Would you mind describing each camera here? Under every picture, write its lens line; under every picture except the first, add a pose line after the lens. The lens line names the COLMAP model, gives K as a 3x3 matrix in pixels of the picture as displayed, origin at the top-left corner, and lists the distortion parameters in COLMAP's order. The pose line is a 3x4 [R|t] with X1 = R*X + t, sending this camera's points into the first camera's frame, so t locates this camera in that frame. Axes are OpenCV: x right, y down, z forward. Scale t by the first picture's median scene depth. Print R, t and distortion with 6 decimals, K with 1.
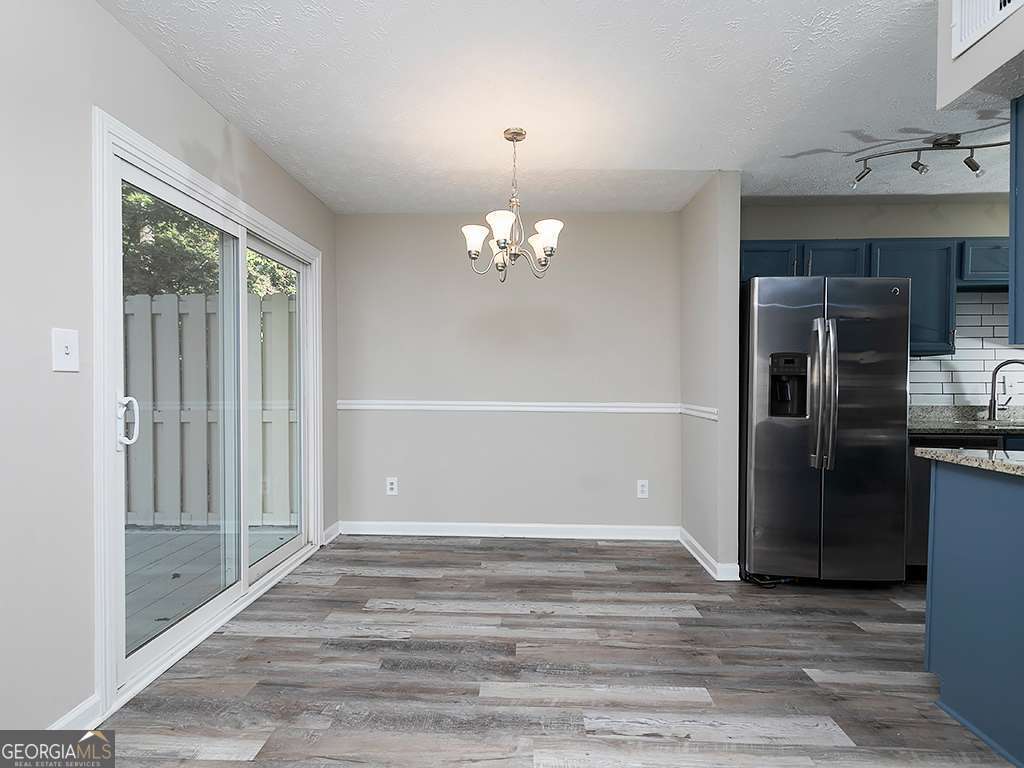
lens RADIAL K [[523.5, 0, 519.6], [0, 523.5, 393.9], [0, 0, 1]] dist [0.003879, 0.006164]
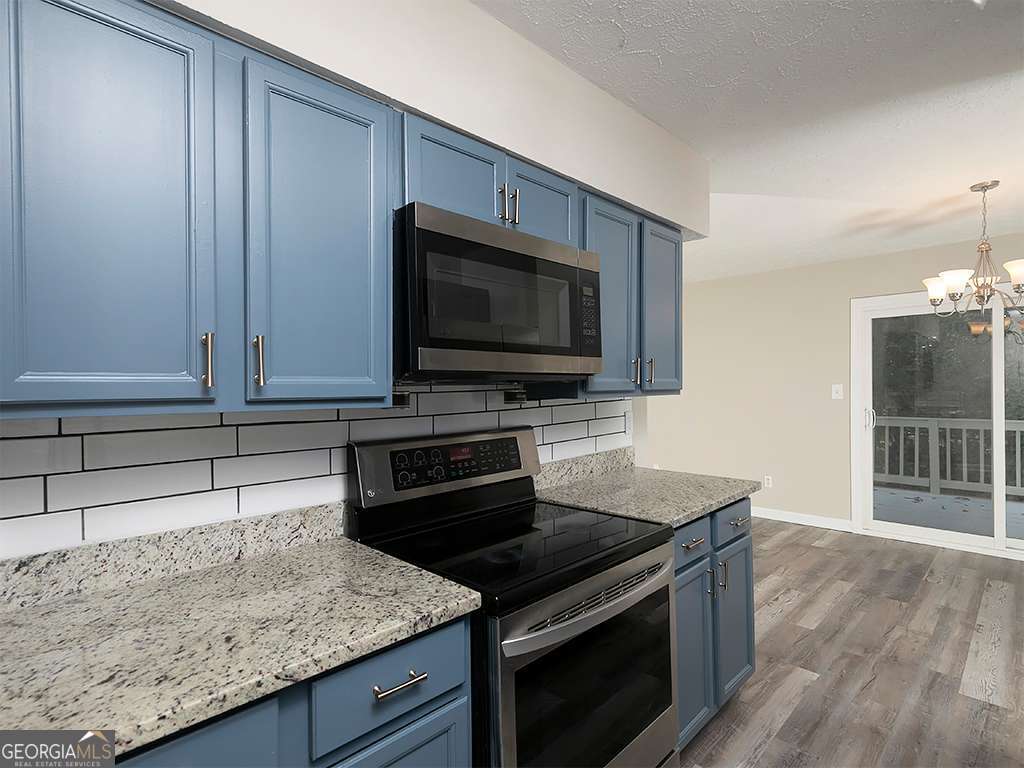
lens RADIAL K [[523.5, 0, 512.9], [0, 523.5, 384.3], [0, 0, 1]] dist [0.003879, 0.006164]
pose [[-0.712074, 0.002614, -0.702100, 1.723959], [-0.001205, 0.999987, 0.004945, -0.098060], [0.702103, 0.004367, -0.712062, 1.286490]]
